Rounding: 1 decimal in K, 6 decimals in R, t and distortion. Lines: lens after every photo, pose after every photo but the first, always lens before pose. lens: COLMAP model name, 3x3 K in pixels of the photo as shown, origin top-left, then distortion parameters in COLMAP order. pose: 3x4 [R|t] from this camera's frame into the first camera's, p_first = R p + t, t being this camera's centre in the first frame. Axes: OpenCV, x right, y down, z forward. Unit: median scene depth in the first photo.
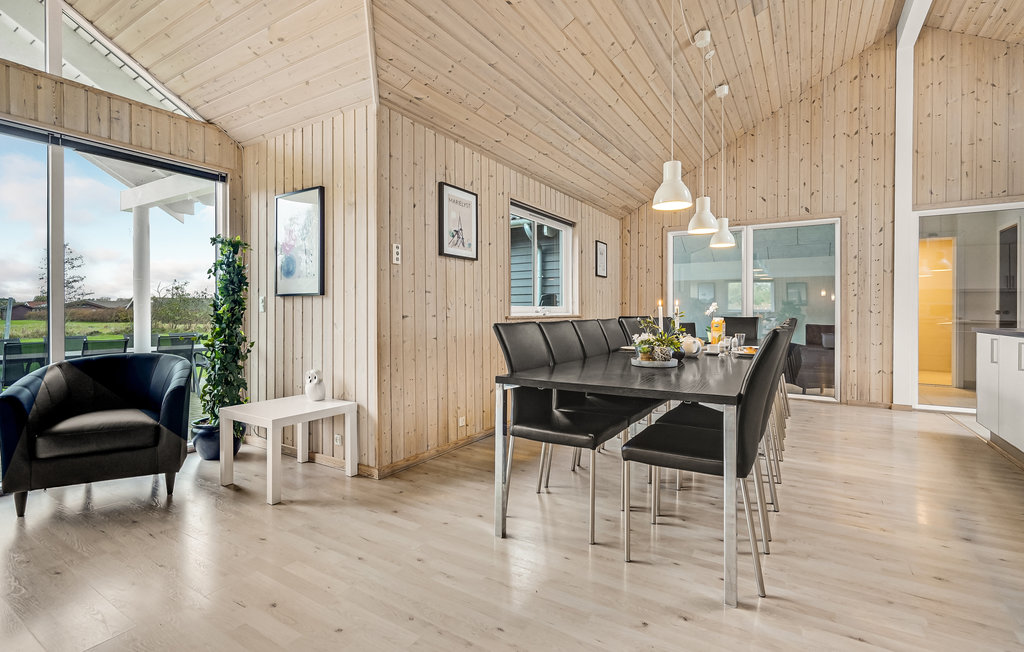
lens RADIAL K [[481.5, 0, 503.6], [0, 481.5, 310.8], [0, 0, 1]] dist [0.000756, 0.000393]
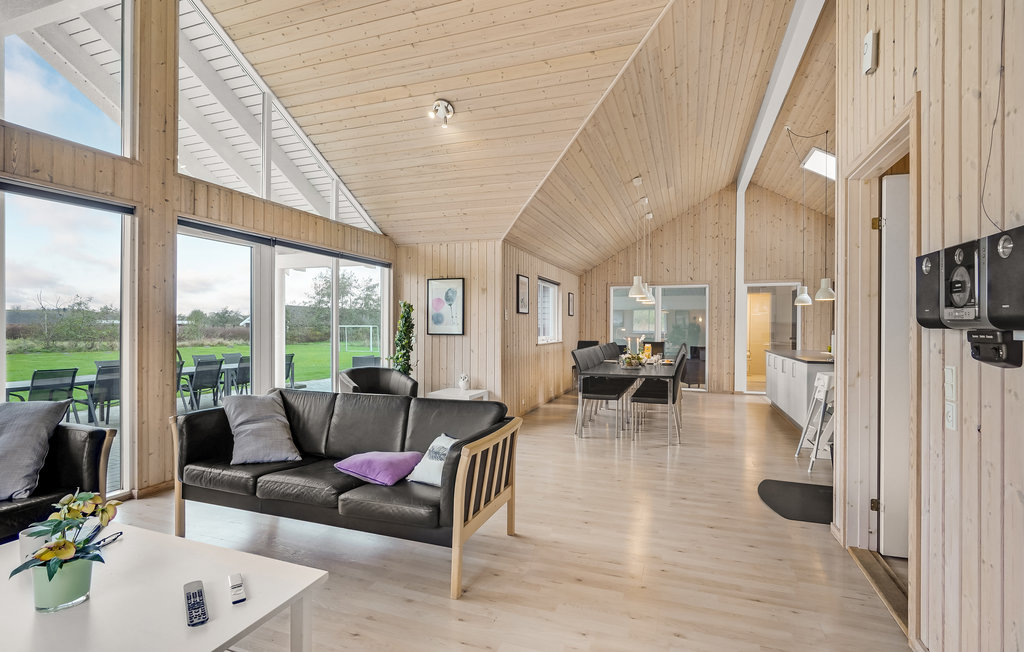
lens RADIAL K [[482.4, 0, 512.0], [0, 482.4, 326.0], [0, 0, 1]] dist [-0.000708, -0.000034]
pose [[0.977484, 0.004440, 0.210963, -0.379610], [-0.004017, 0.999989, -0.002433, -0.041113], [-0.210972, 0.001530, 0.977491, -0.579562]]
